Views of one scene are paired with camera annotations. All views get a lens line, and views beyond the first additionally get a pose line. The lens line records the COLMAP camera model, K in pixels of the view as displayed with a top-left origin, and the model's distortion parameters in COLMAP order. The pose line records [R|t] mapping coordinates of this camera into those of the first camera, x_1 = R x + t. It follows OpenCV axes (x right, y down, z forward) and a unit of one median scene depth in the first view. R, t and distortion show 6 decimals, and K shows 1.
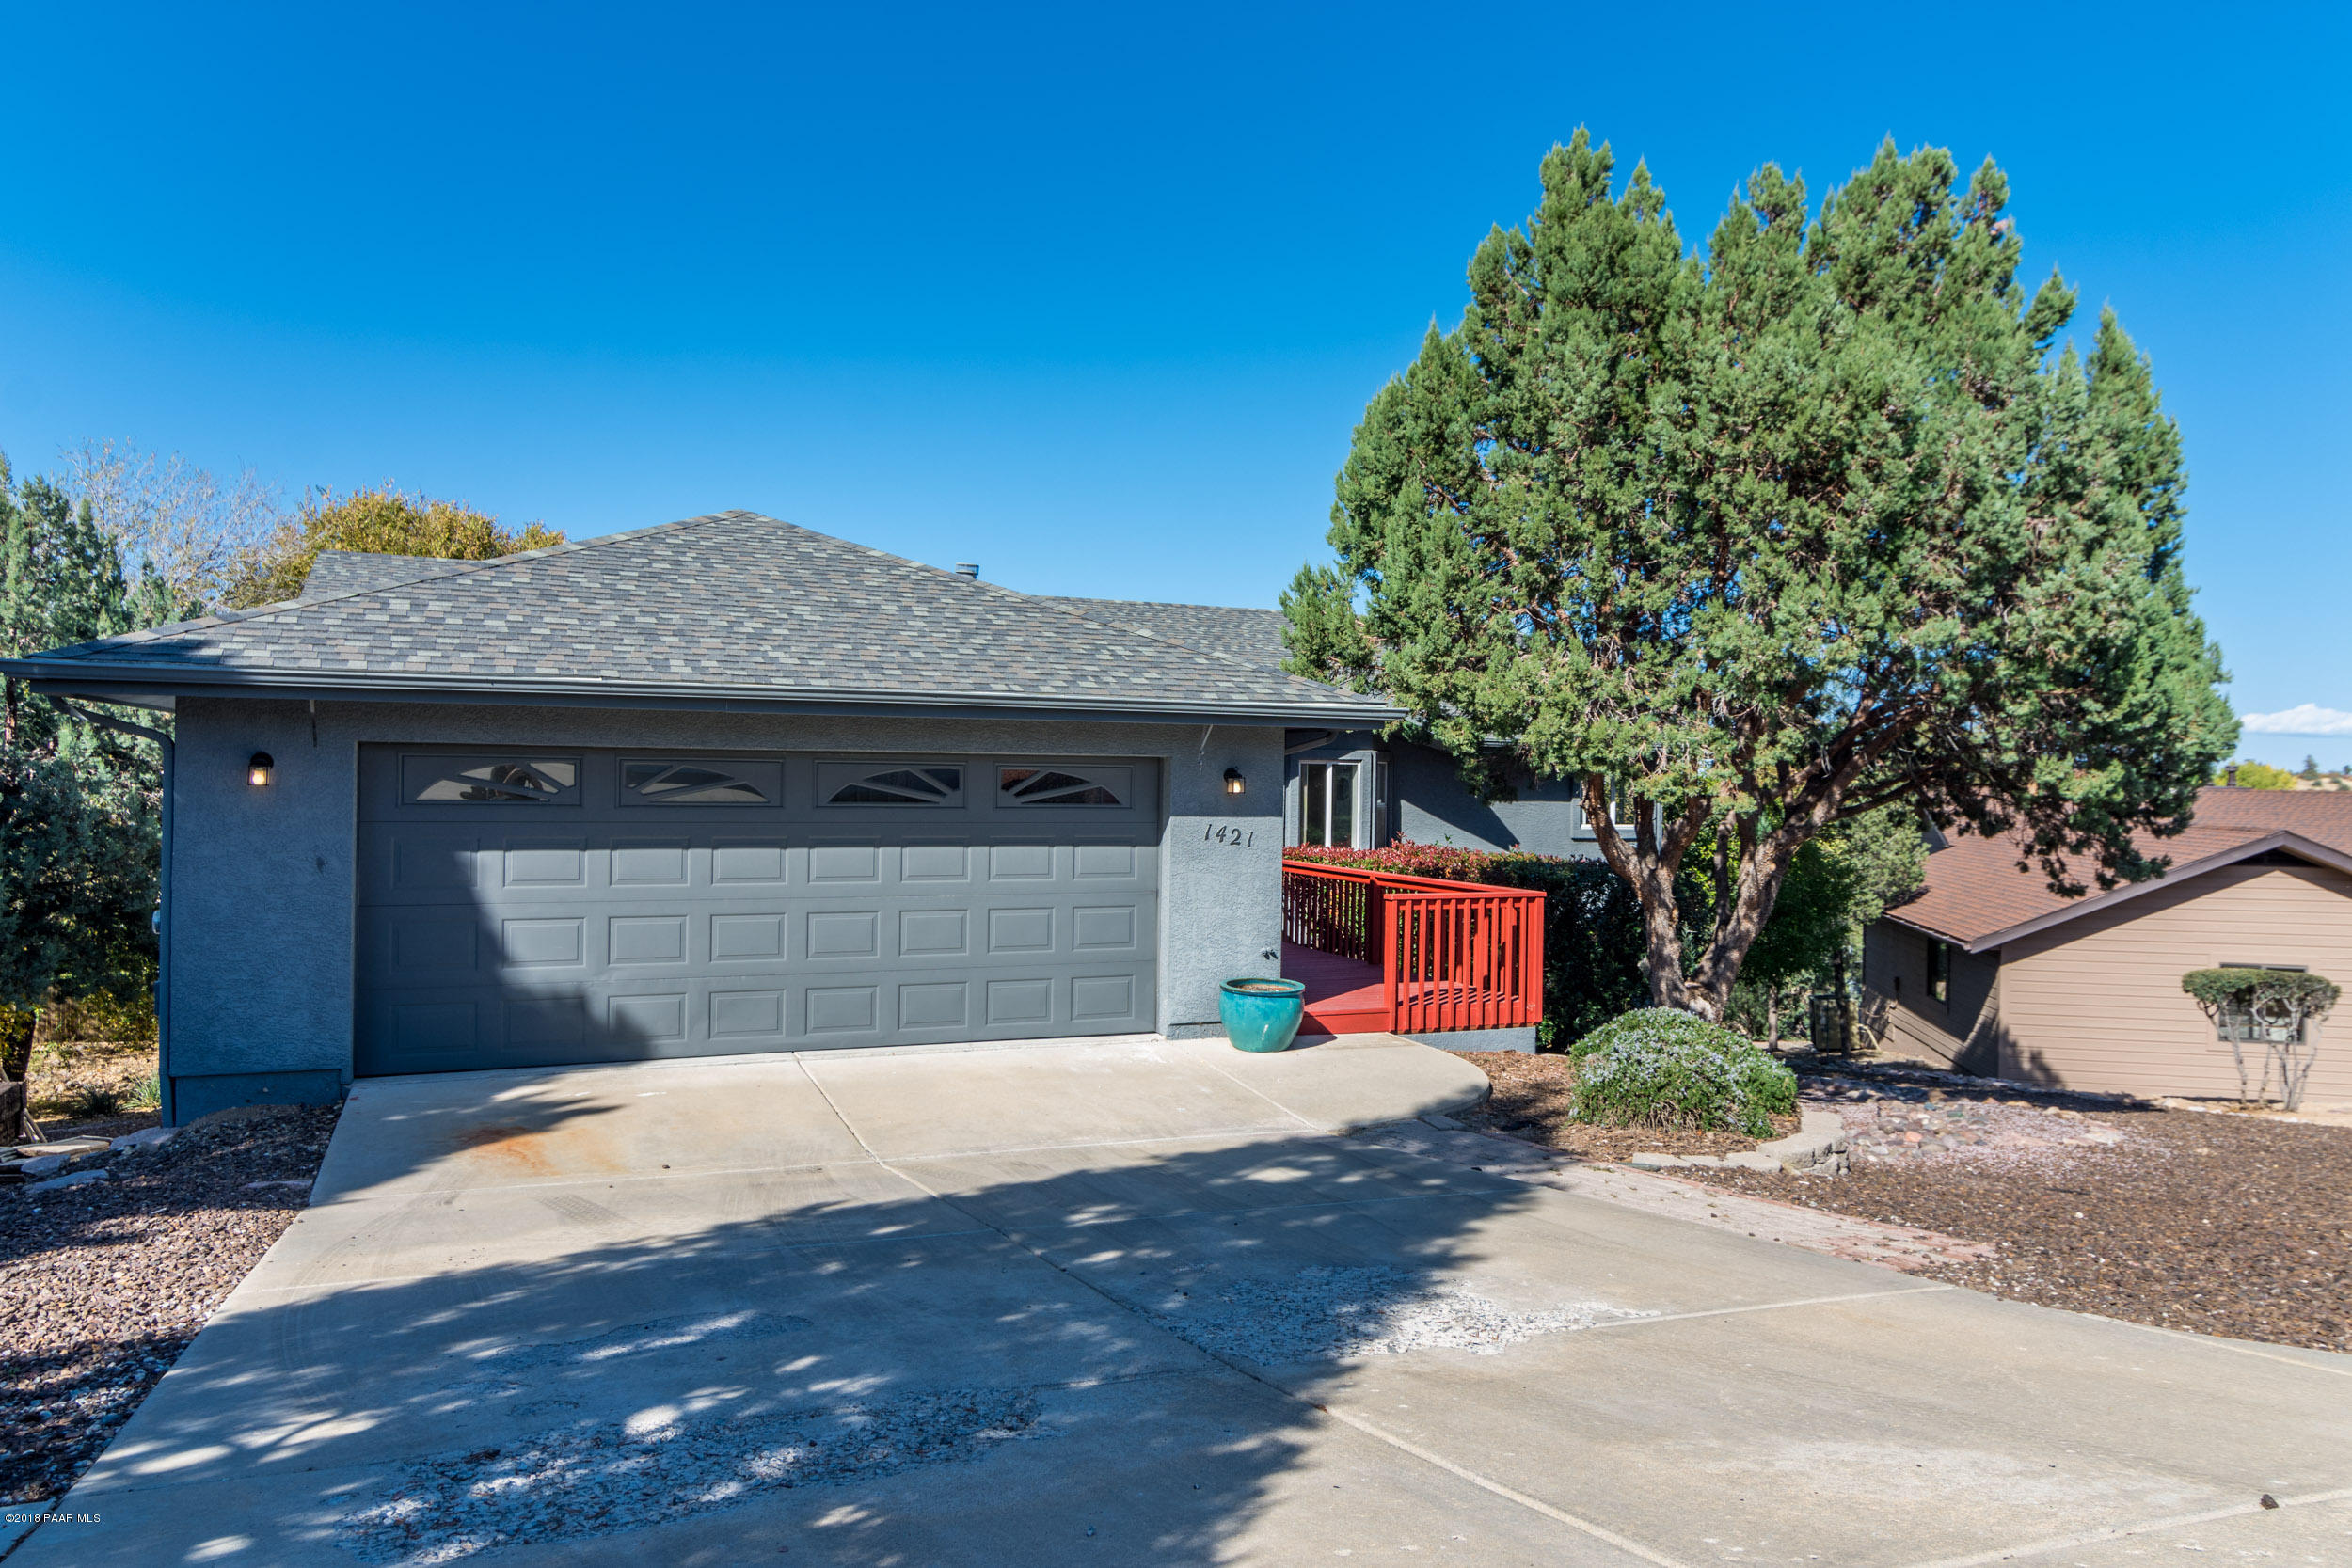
lens RADIAL K [[1568.2, 0, 1184.0], [0, 1568.2, 785.8], [0, 0, 1]] dist [0.000355, -0.001882]
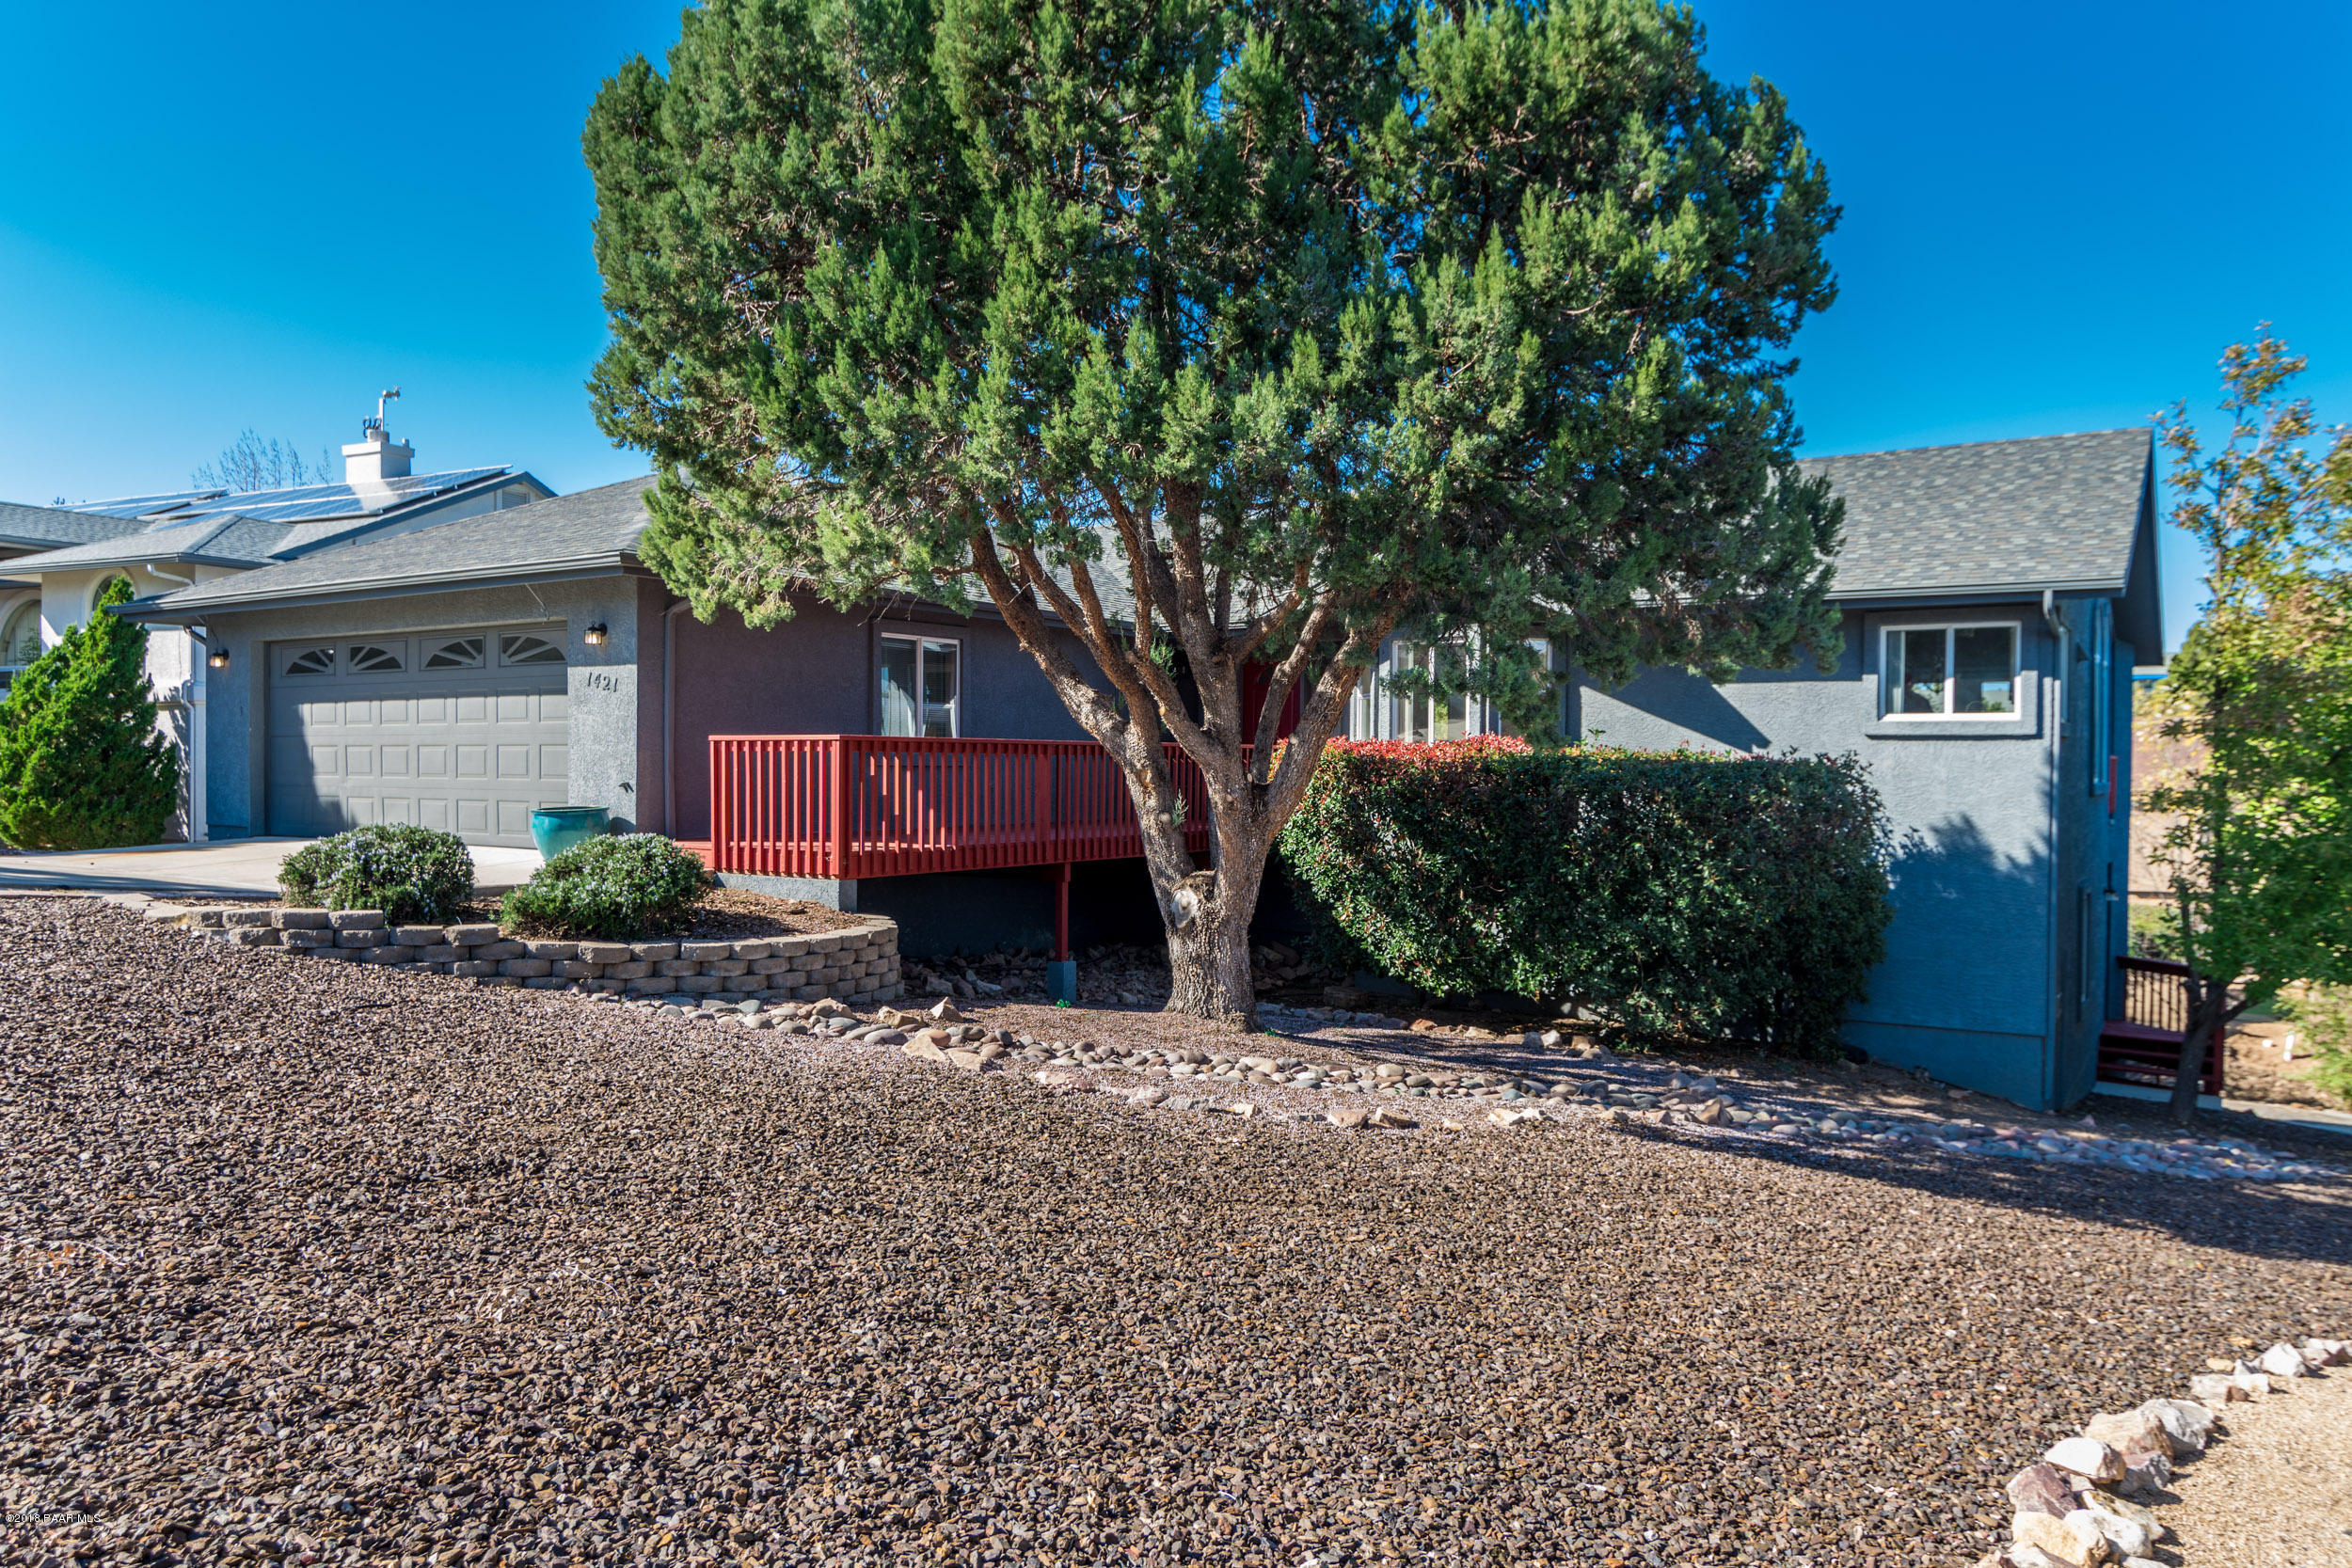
lens RADIAL K [[1605.2, 0, 1189.8], [0, 1605.2, 787.1], [0, 0, 1]] dist [-0.010837, -0.000793]
pose [[0.557011, 0.001065, -0.830505, 1.289337], [-0.003163, 0.999995, -0.000839, 0.112216], [0.830499, 0.003094, 0.557011, 0.733040]]
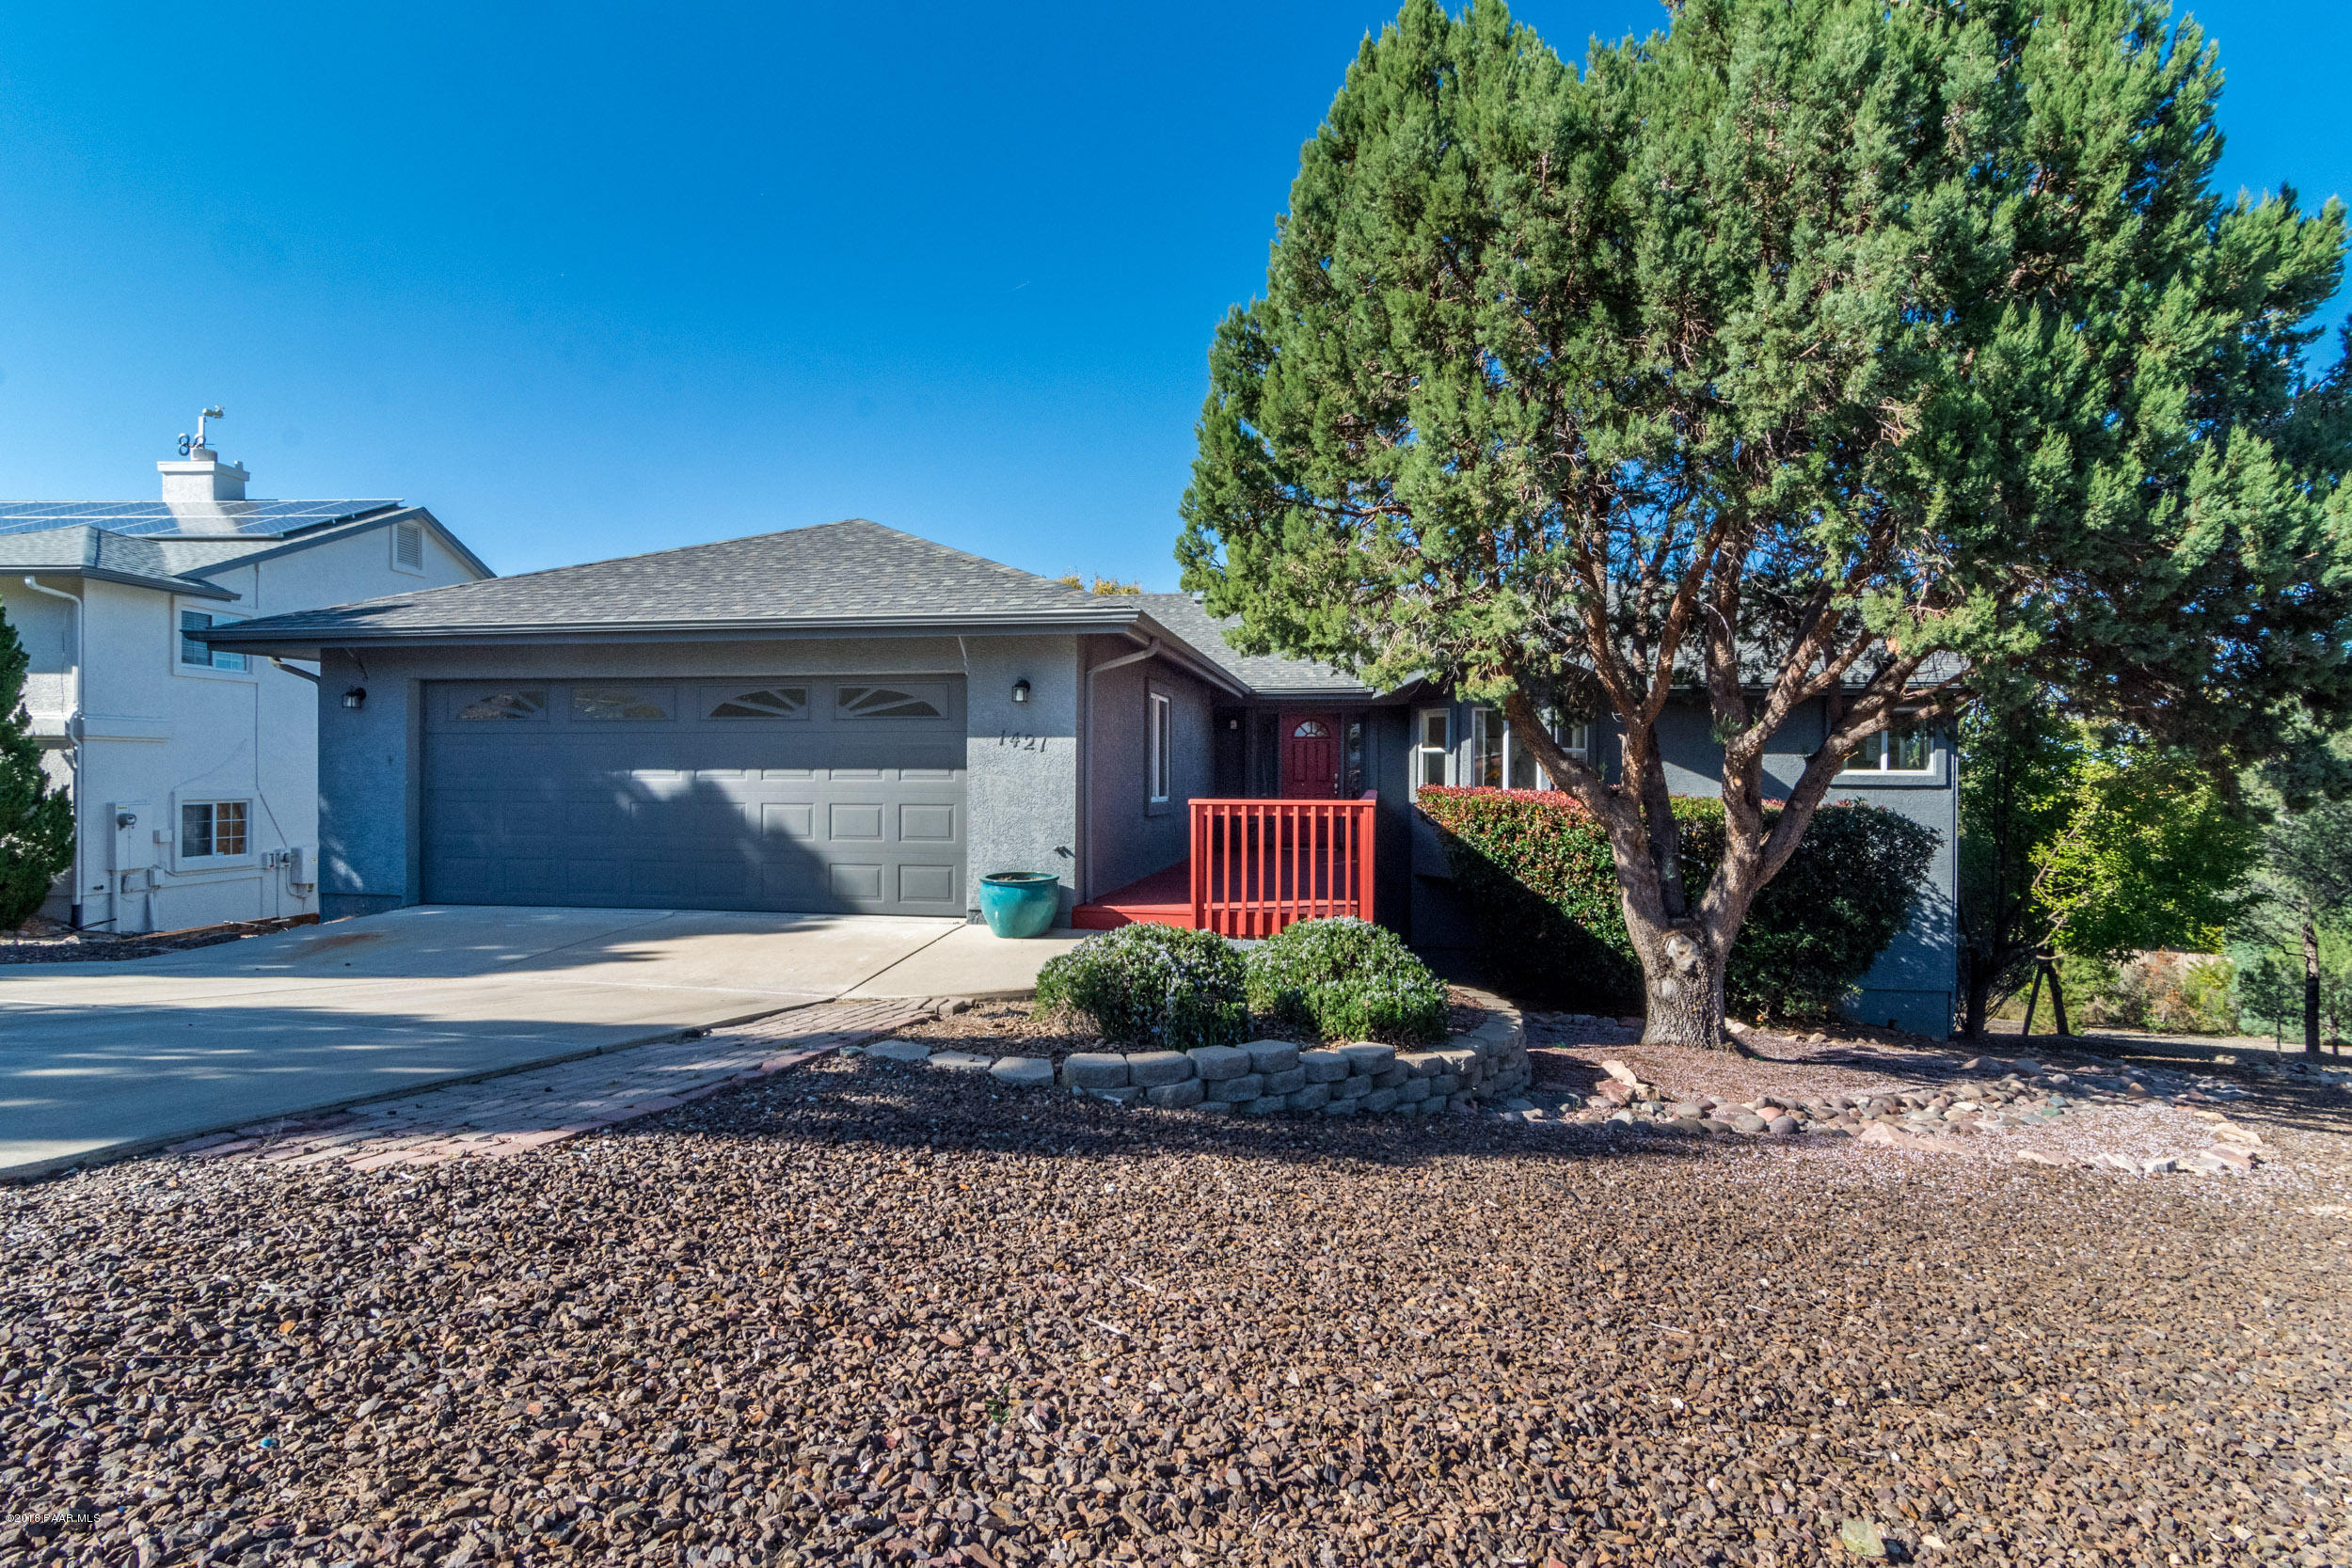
lens RADIAL K [[1133.9, 0, 1165.7], [0, 1133.9, 782.5], [0, 0, 1]] dist [-0.004602, 0.002195]
pose [[0.837941, -0.007227, -0.545713, 0.565906], [0.004077, 0.999967, -0.006982, 0.069150], [0.545745, 0.003626, 0.837943, 0.406998]]
